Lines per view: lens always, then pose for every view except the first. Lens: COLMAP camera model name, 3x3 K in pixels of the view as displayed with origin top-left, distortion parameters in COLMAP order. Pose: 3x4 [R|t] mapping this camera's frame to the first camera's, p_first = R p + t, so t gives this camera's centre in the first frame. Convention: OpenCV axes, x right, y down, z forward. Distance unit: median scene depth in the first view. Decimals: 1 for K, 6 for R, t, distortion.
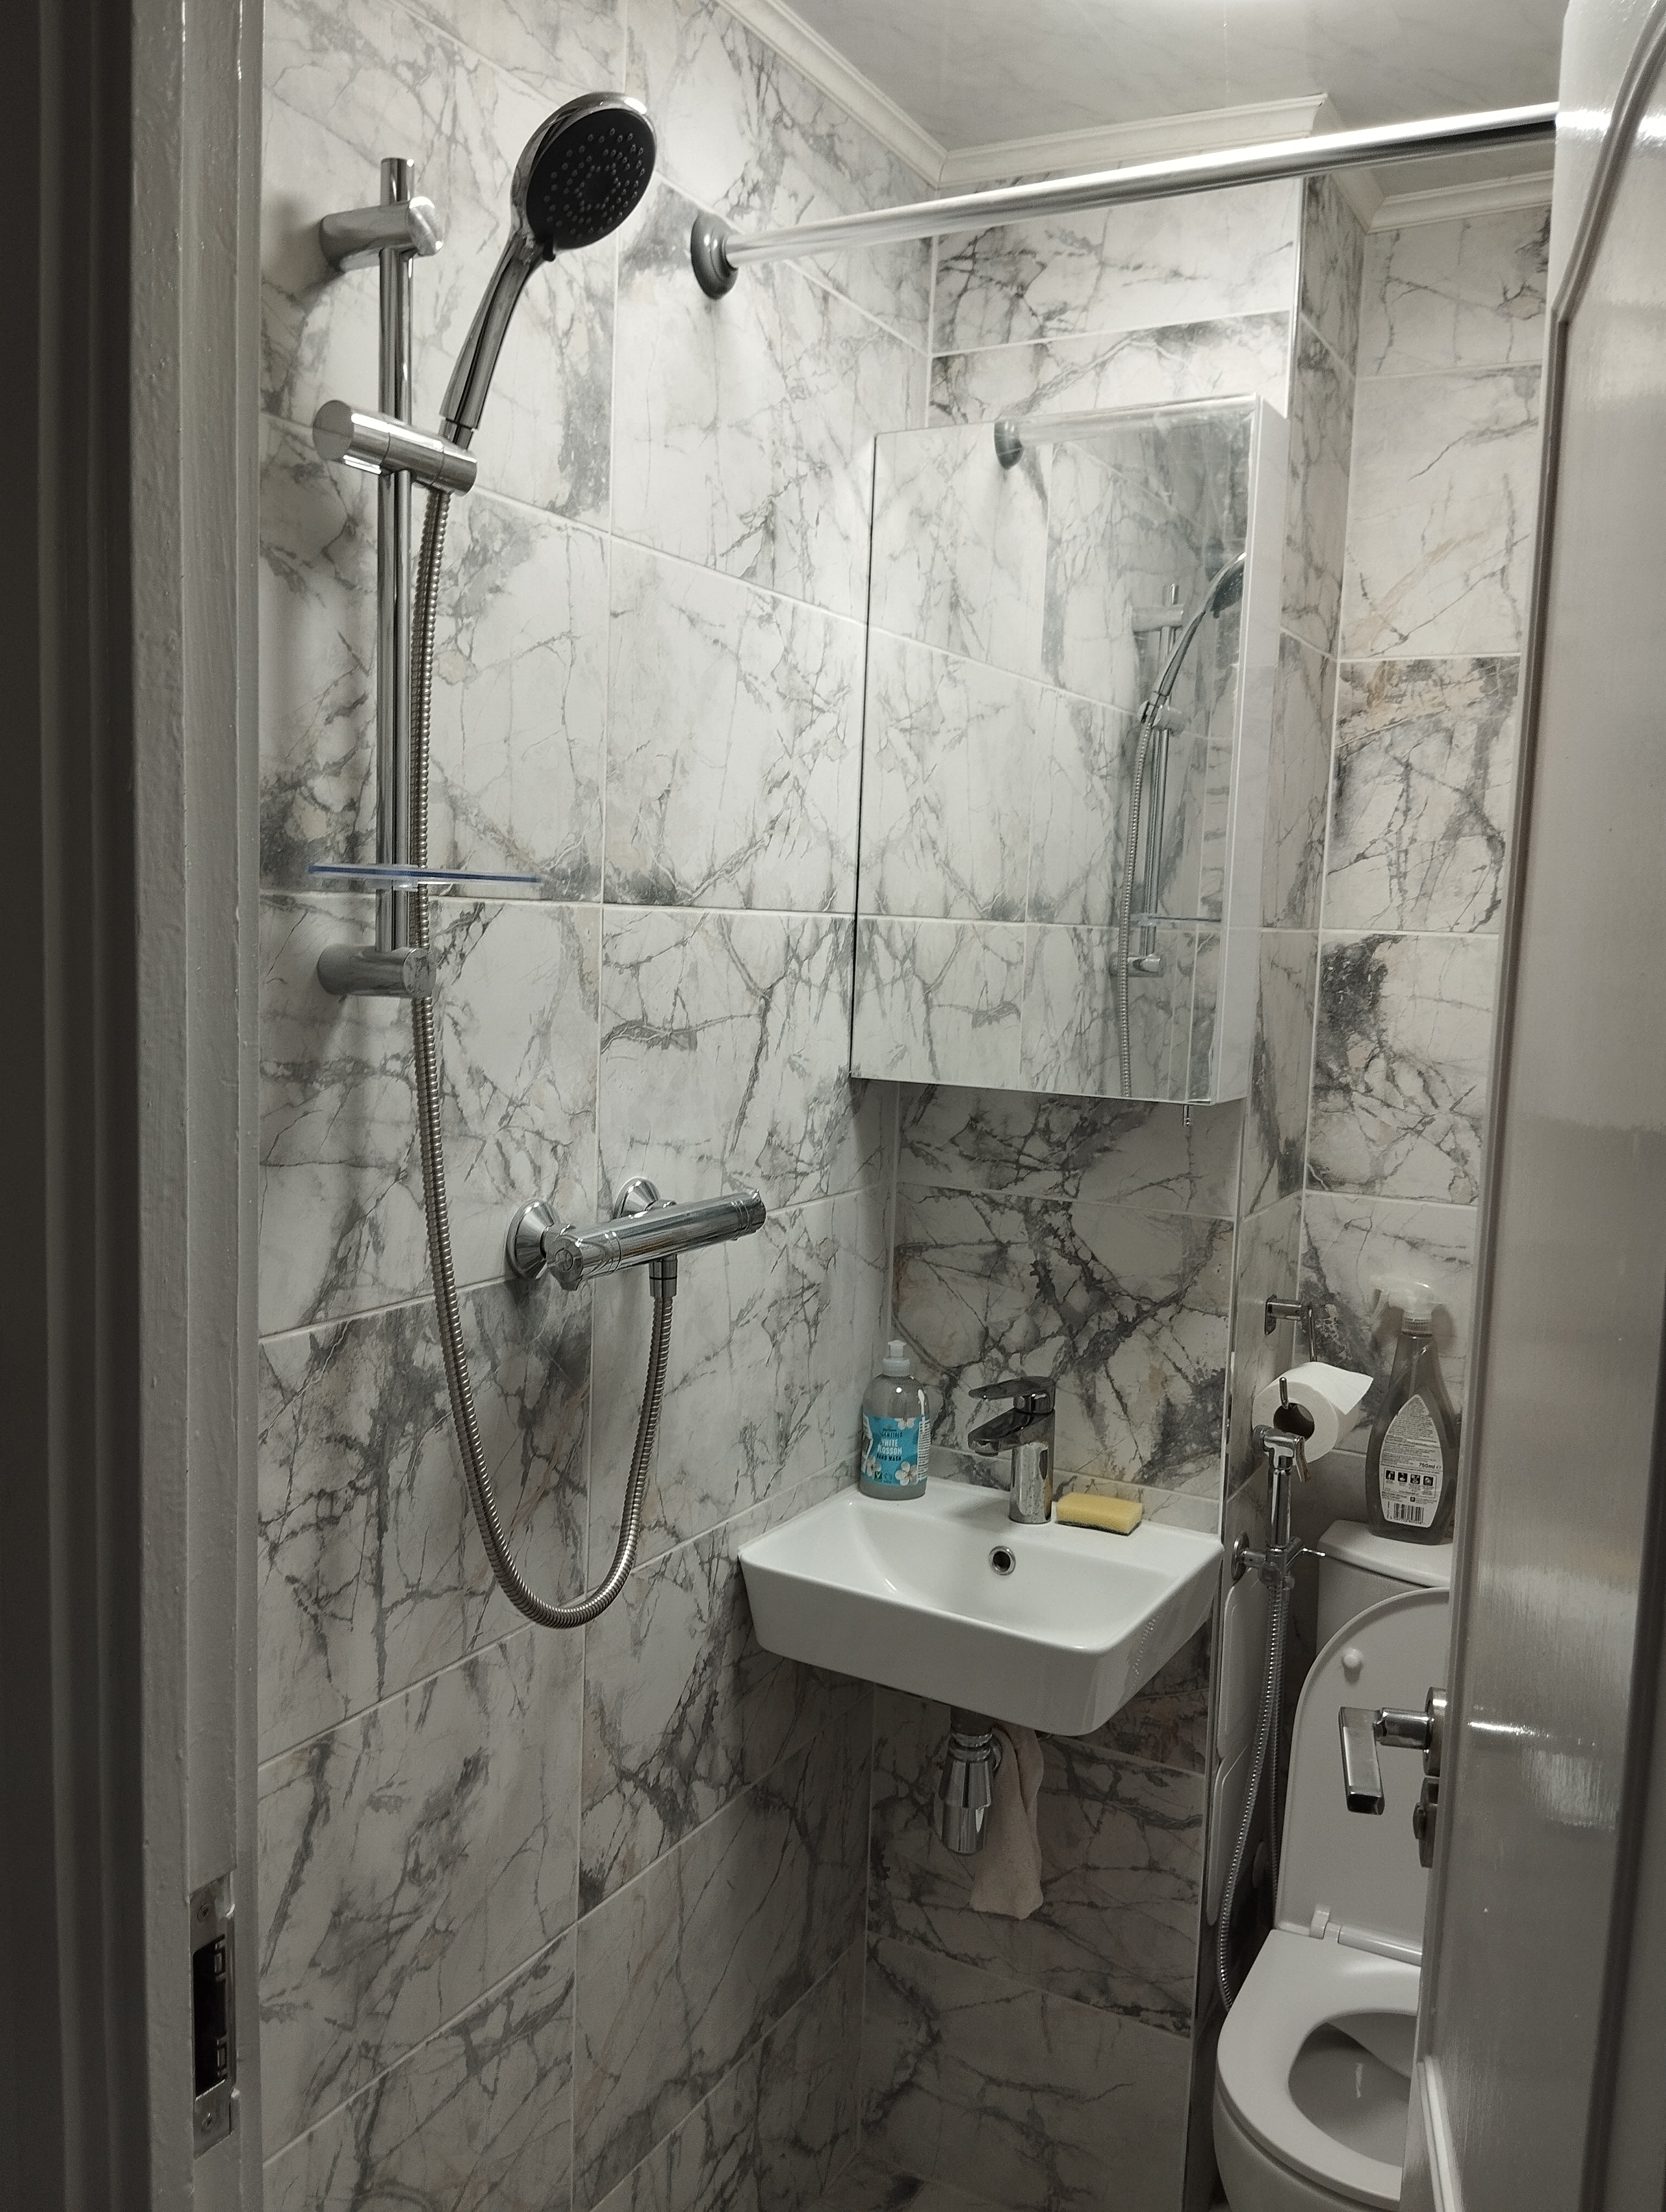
lens RADIAL K [[1819.6, 0, 827.9], [0, 1819.6, 1116.5], [0, 0, 1]] dist [0.088287, -0.188196]
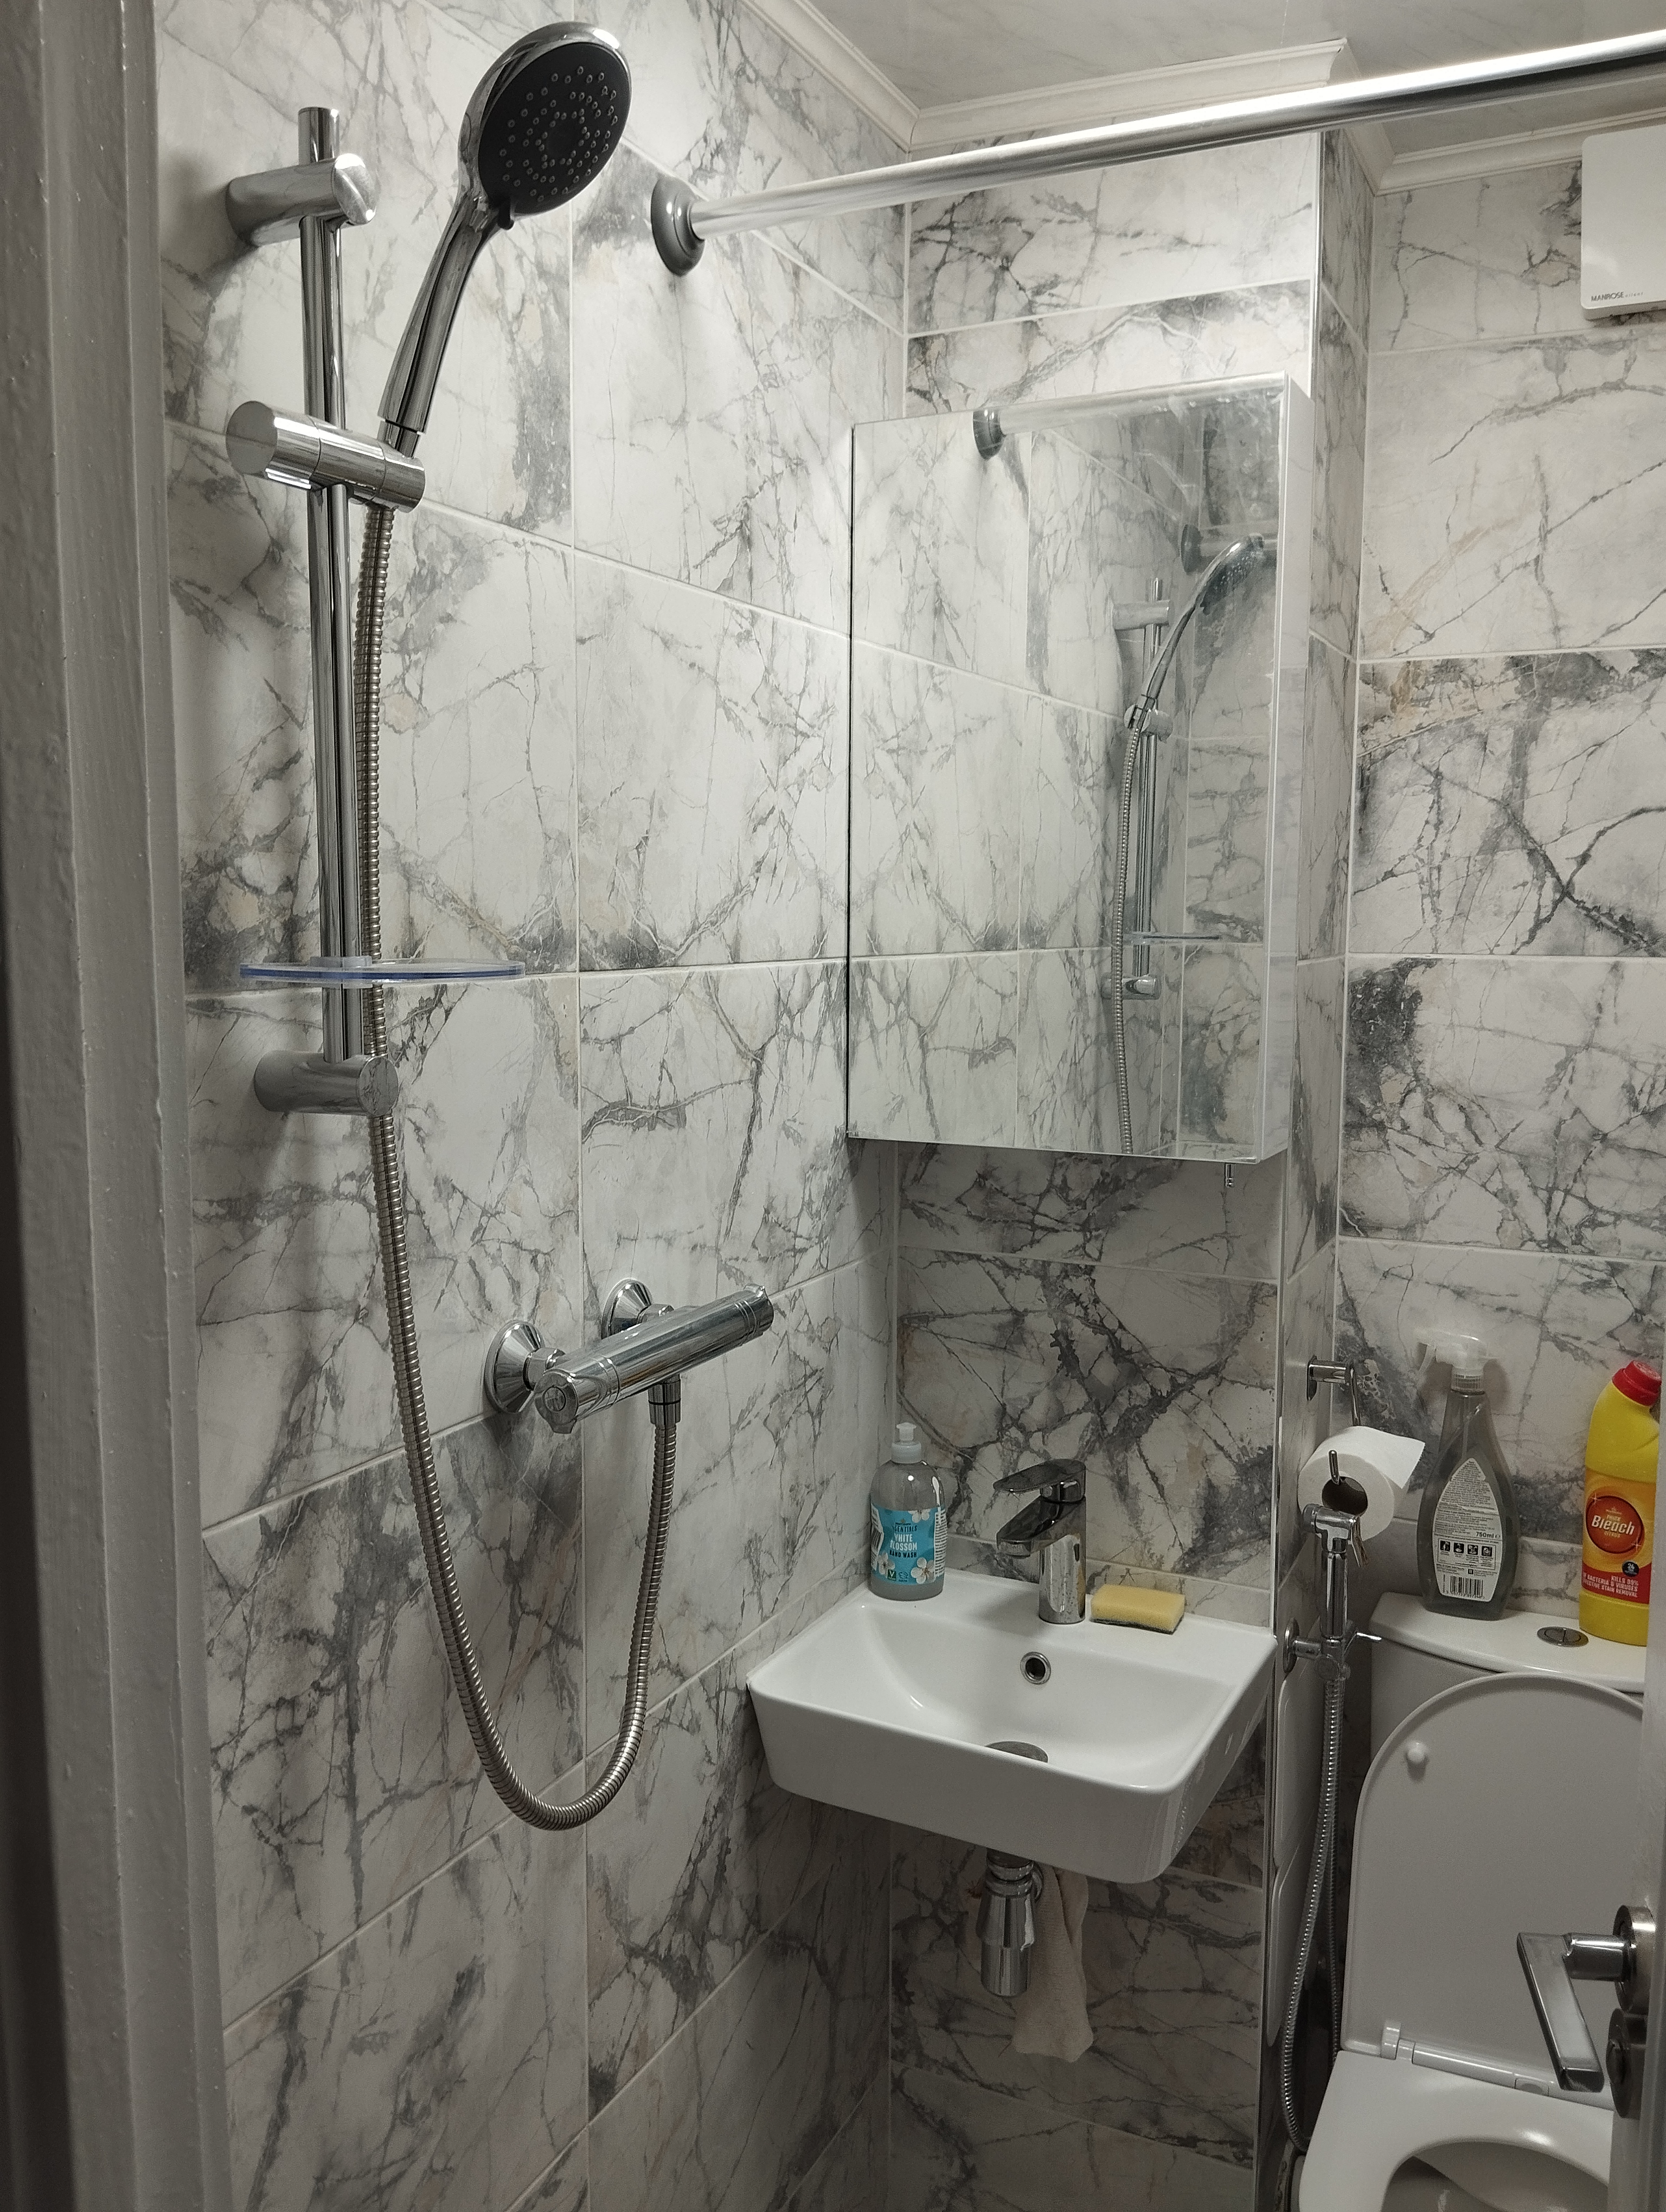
lens RADIAL K [[1813.0, 0, 833.1], [0, 1813.0, 1111.6], [0, 0, 1]] dist [0.087499, -0.183531]
pose [[0.998460, -0.035347, 0.042765, -0.033650], [0.035083, 0.999361, 0.006909, -0.042010], [-0.042982, -0.005398, 0.999061, 0.103251]]
